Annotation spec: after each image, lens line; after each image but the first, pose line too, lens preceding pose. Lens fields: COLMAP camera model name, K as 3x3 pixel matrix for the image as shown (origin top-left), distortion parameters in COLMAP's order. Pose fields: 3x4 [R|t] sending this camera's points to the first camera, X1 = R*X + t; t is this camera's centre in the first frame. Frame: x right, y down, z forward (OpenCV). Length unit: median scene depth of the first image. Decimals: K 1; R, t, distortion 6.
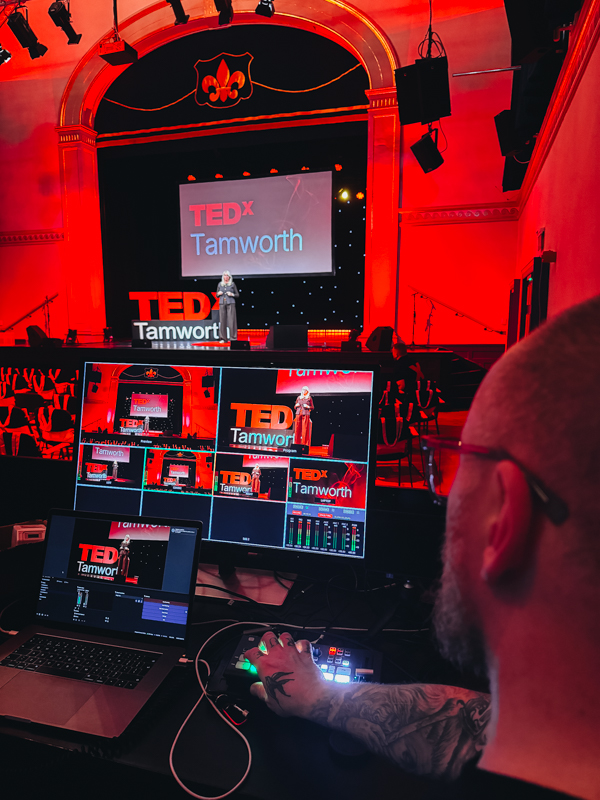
lens RADIAL K [[568.2, 0, 296.4], [0, 568.2, 404.9], [0, 0, 1]] dist [0.078122, -0.101299]
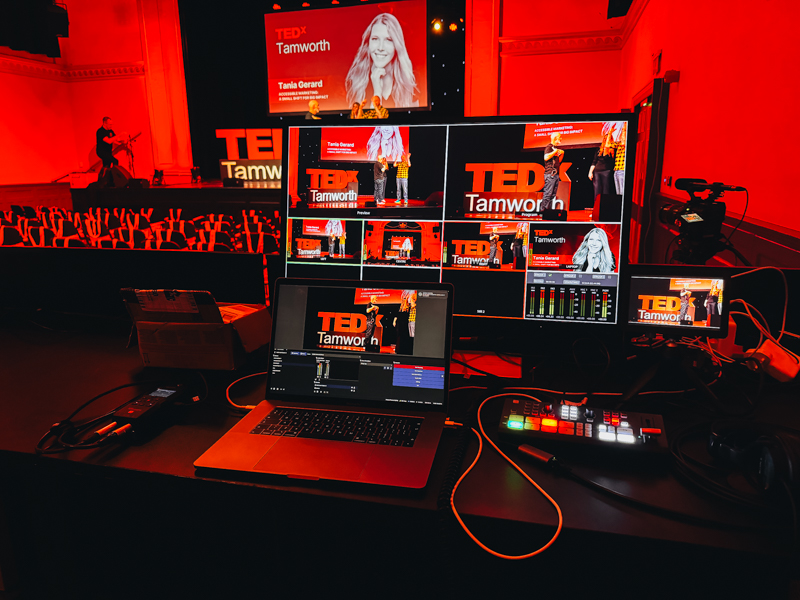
lens RADIAL K [[569.1, 0, 401.9], [0, 569.1, 298.9], [0, 0, 1]] dist [0.075193, -0.100063]
pose [[0.999084, -0.016988, 0.039282, -0.234102], [0.013794, 0.996682, 0.080216, 0.126320], [-0.040514, -0.079601, 0.996003, 0.067129]]
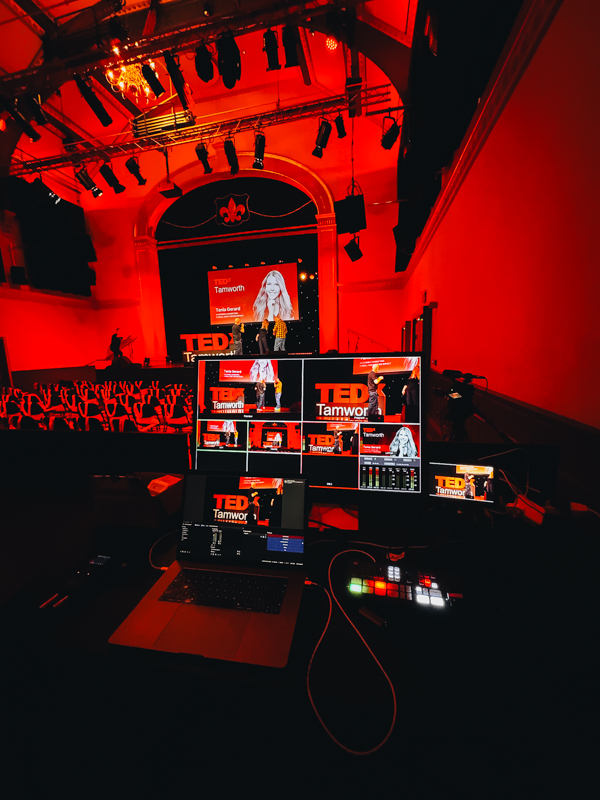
lens RADIAL K [[321.4, 0, 300.0], [0, 321.4, 400.0], [0, 0, 1]] dist [0.003080, 0.000052]
pose [[0.996221, -0.039813, 0.077196, -0.192840], [0.039262, 0.999192, 0.008645, 0.022611], [-0.077477, -0.005581, 0.996978, 0.218166]]
